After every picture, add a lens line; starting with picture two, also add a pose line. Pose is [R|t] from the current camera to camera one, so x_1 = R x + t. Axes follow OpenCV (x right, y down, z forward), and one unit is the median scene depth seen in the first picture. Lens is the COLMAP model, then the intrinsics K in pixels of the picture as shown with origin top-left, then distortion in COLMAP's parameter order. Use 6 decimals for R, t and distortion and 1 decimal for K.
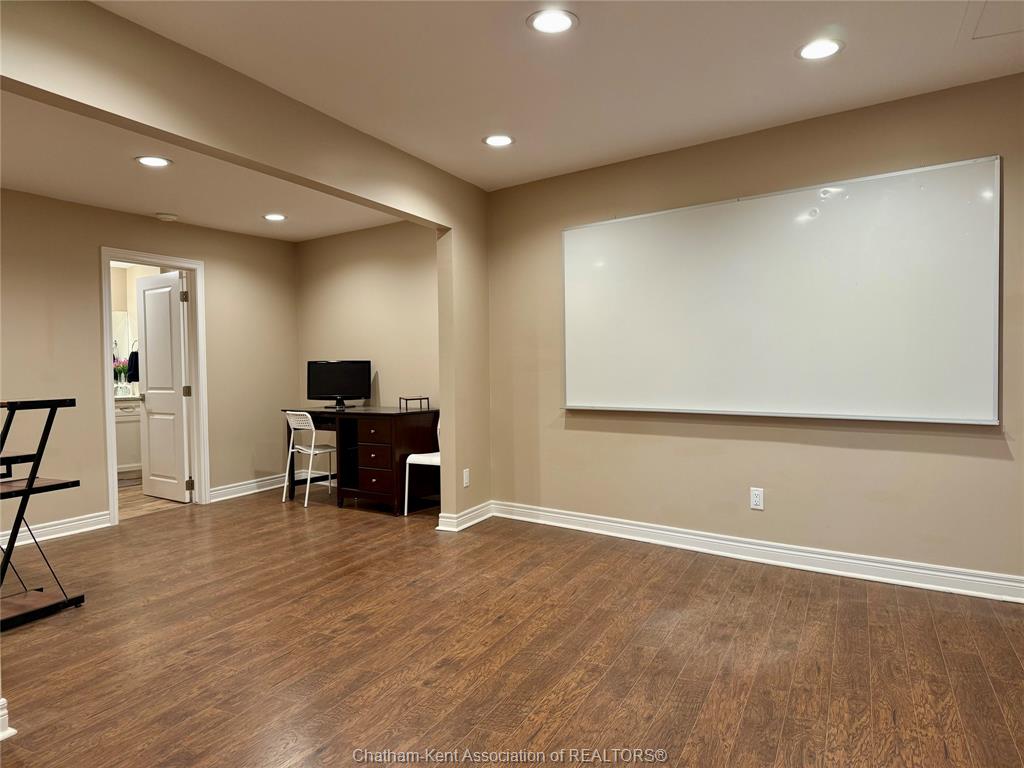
lens RADIAL K [[720.7, 0, 512.1], [0, 720.7, 385.5], [0, 0, 1]] dist [-0.043533, -0.007182]
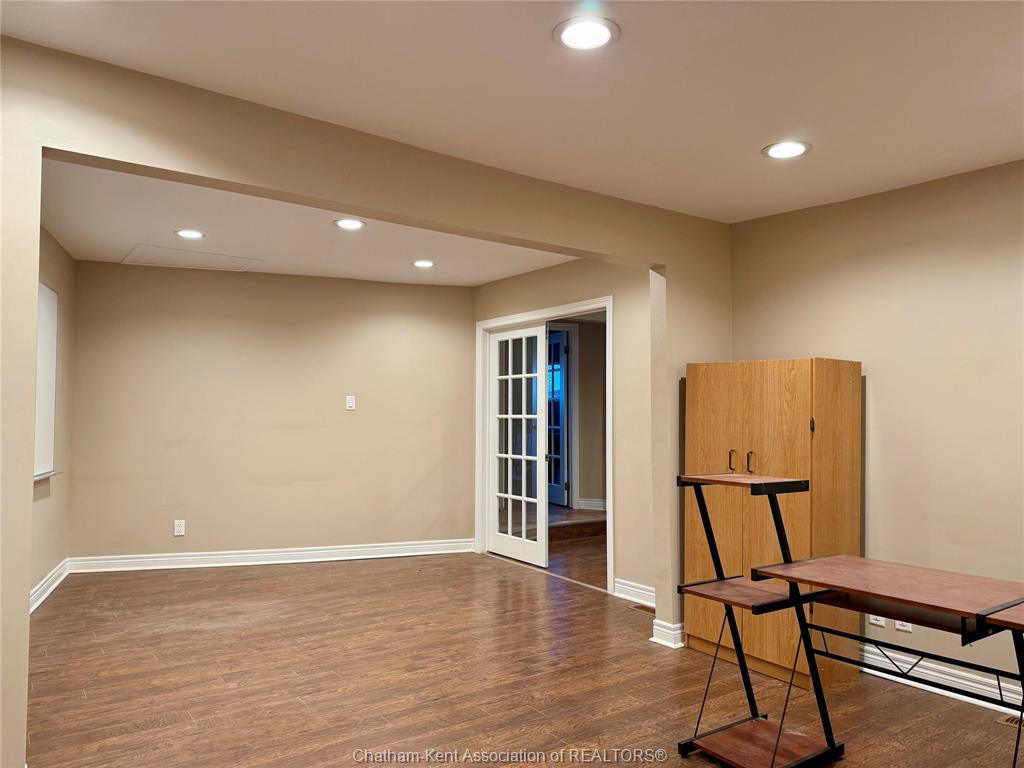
lens RADIAL K [[720.7, 0, 511.9], [0, 720.7, 383.7], [0, 0, 1]] dist [-0.043533, -0.007182]
pose [[-0.870742, 0.022238, 0.491236, -0.884250], [0.018106, 0.999749, -0.013166, -0.092047], [-0.491406, -0.002570, -0.870927, 1.855780]]
